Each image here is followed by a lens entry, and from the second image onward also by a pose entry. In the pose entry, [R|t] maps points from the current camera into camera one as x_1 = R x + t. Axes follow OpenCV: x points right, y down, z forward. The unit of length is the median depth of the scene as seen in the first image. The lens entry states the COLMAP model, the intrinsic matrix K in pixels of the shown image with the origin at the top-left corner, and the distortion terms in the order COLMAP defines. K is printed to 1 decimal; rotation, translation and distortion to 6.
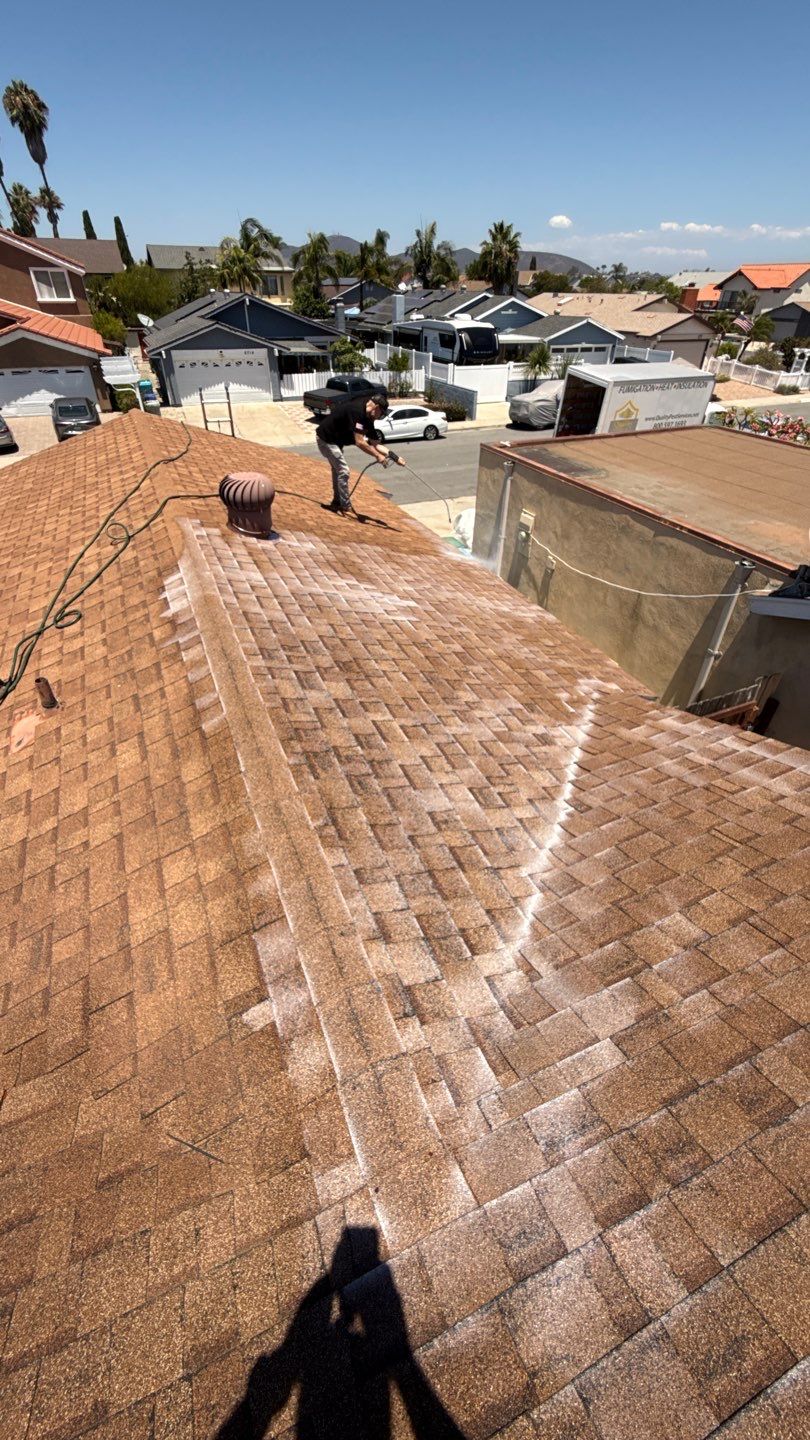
lens RADIAL K [[573.2, 0, 405.0], [0, 573.2, 718.3], [0, 0, 1]] dist [-0.001703, 0.000146]
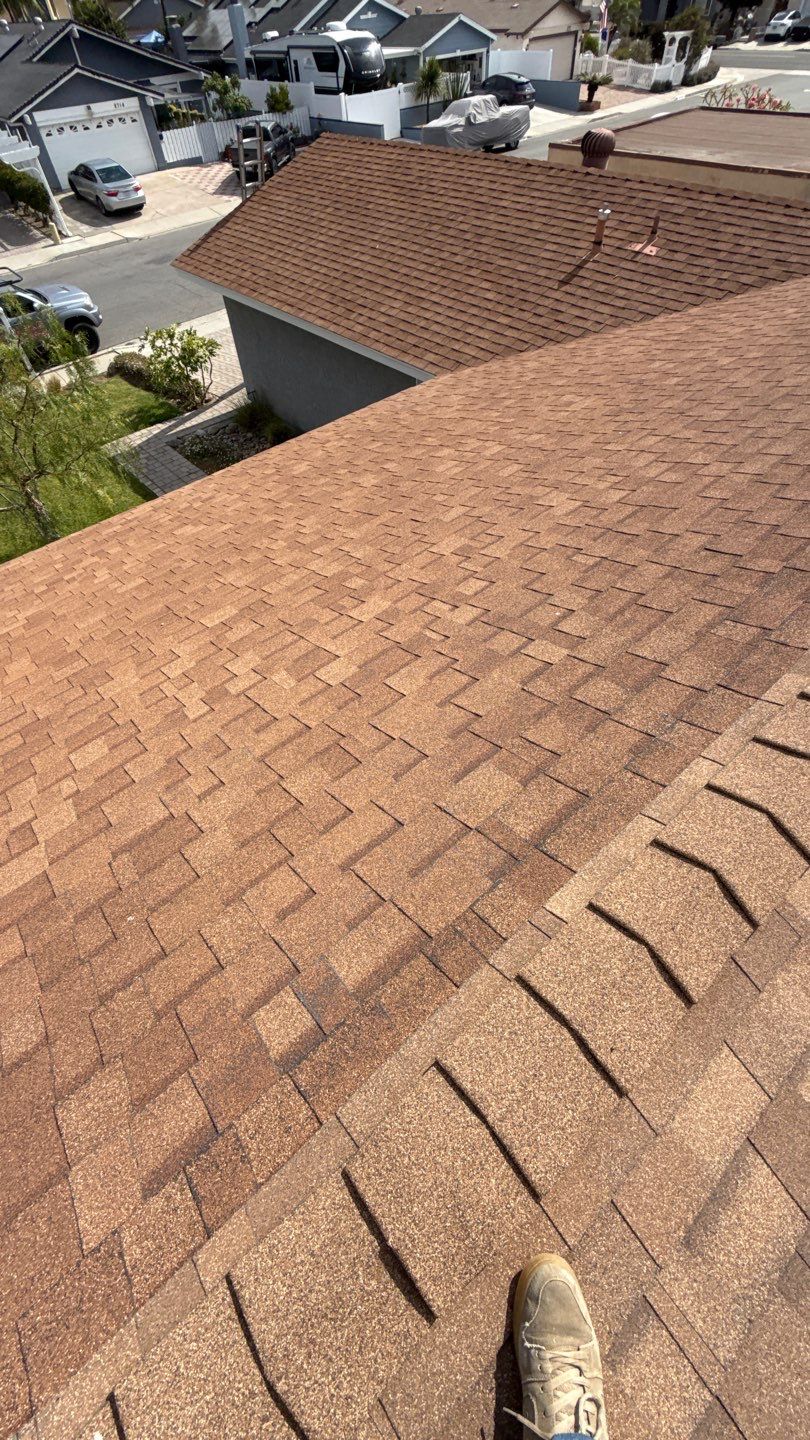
lens RADIAL K [[576.0, 0, 408.5], [0, 576.0, 721.0], [0, 0, 1]] dist [-0.001465, 0.000141]
pose [[0.951977, -0.273615, 0.137385, -0.256808], [0.228183, 0.933238, 0.277487, 0.095679], [-0.204137, -0.232812, 0.950856, -0.142047]]
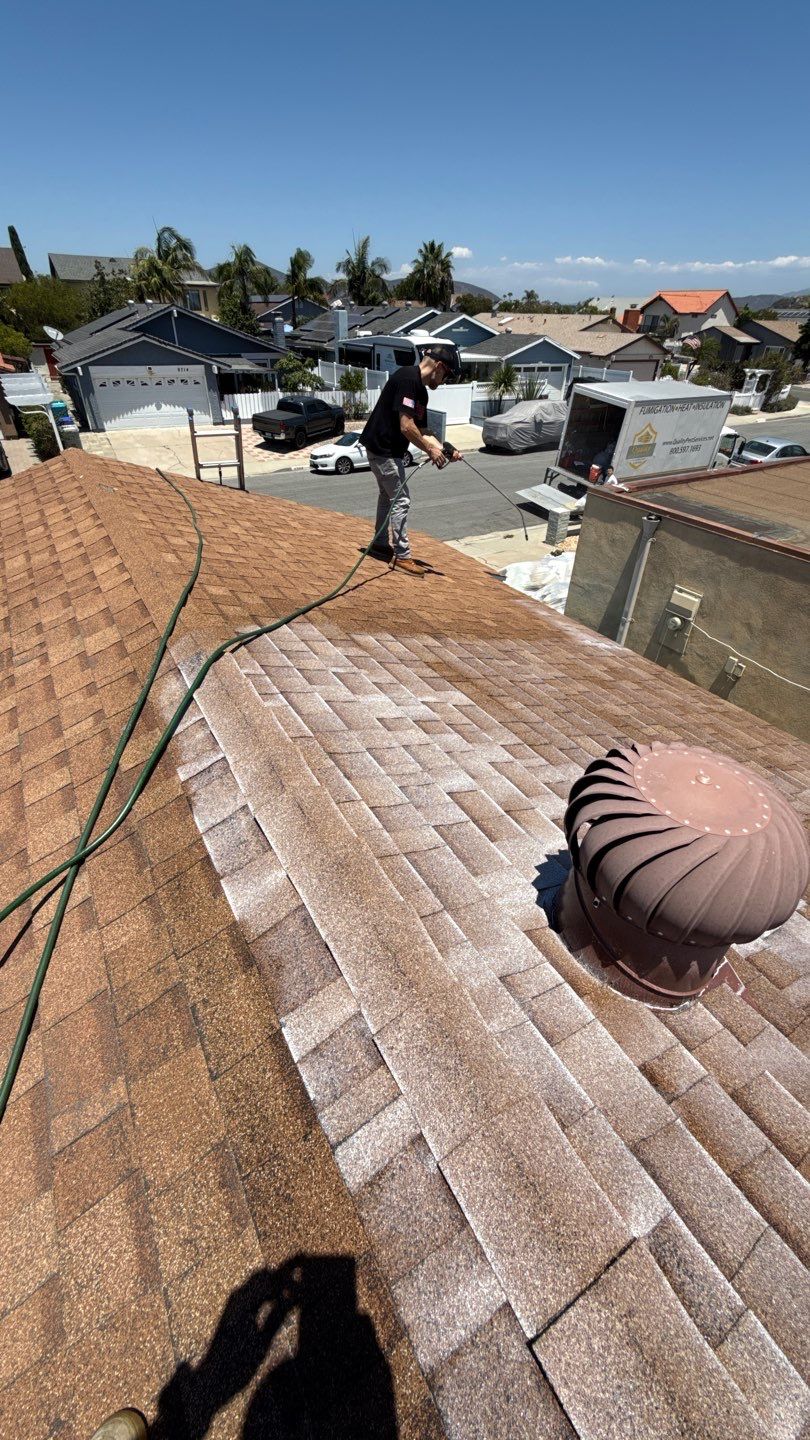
lens RADIAL K [[573.2, 0, 405.0], [0, 573.2, 718.3], [0, 0, 1]] dist [-0.001703, 0.000146]
pose [[0.992275, -0.060924, 0.108072, -0.072948], [0.063931, 0.997652, -0.024581, -0.078497], [-0.106320, 0.031301, 0.993839, 0.135350]]
